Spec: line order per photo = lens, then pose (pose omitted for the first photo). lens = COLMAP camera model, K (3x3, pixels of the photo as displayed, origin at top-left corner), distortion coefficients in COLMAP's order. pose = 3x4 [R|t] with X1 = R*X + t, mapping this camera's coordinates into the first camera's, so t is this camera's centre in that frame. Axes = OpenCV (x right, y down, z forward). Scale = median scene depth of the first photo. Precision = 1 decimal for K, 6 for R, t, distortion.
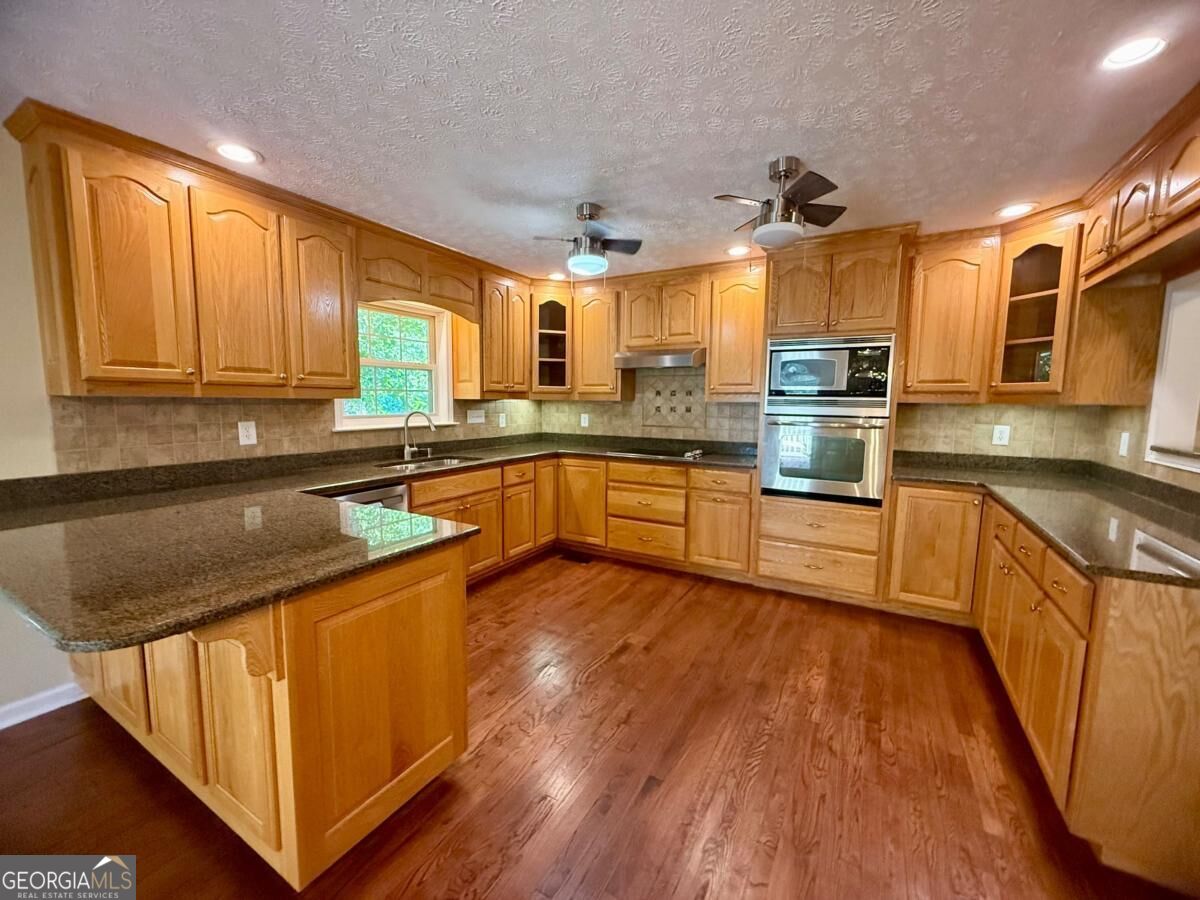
lens RADIAL K [[476.8, 0, 600.3], [0, 476.8, 449.4], [0, 0, 1]] dist [0.010061, 0.000069]
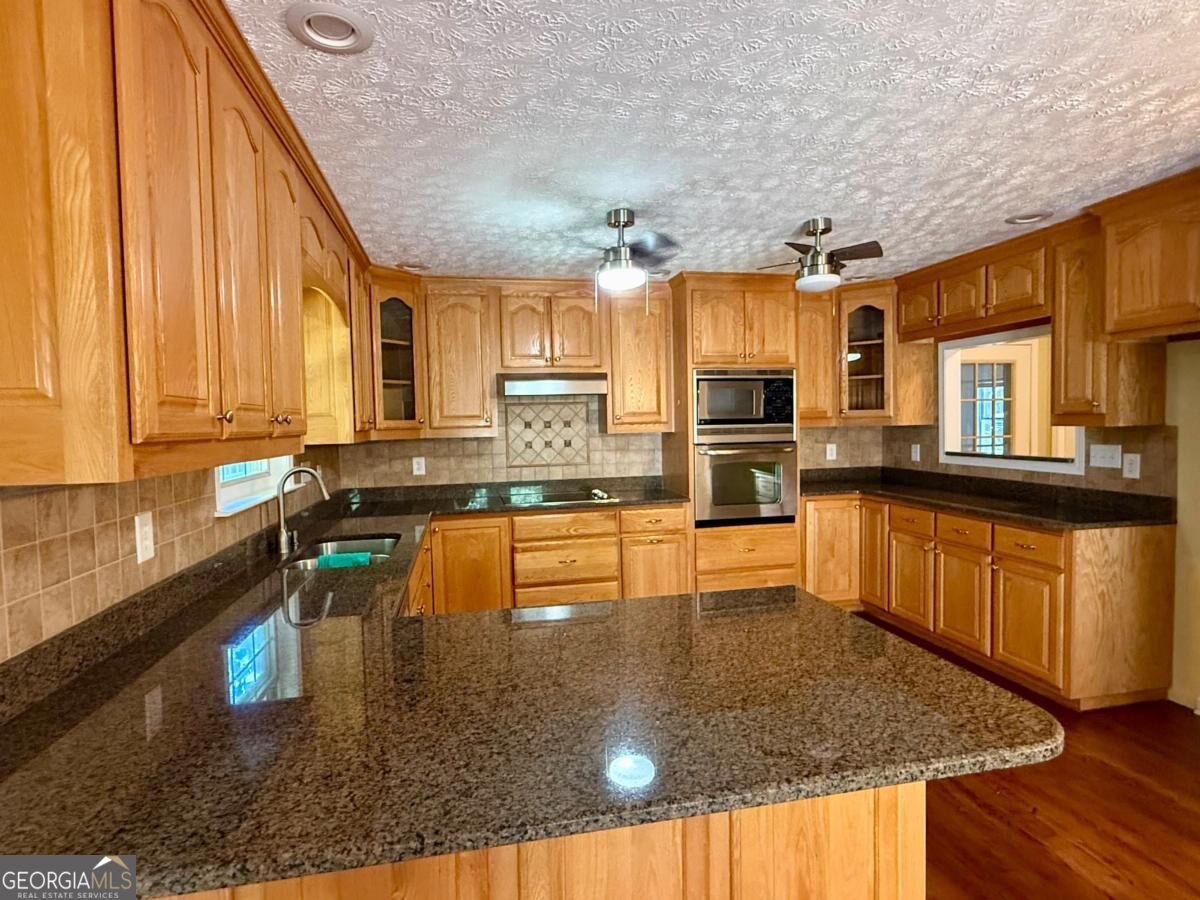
lens RADIAL K [[637.6, 0, 599.0], [0, 637.6, 450.9], [0, 0, 1]] dist [0.022274, 0.000157]
pose [[0.746473, -0.057502, 0.662926, -0.671342], [0.099730, 0.994674, -0.026021, -0.046574], [-0.657899, 0.085537, 0.748232, 0.164947]]
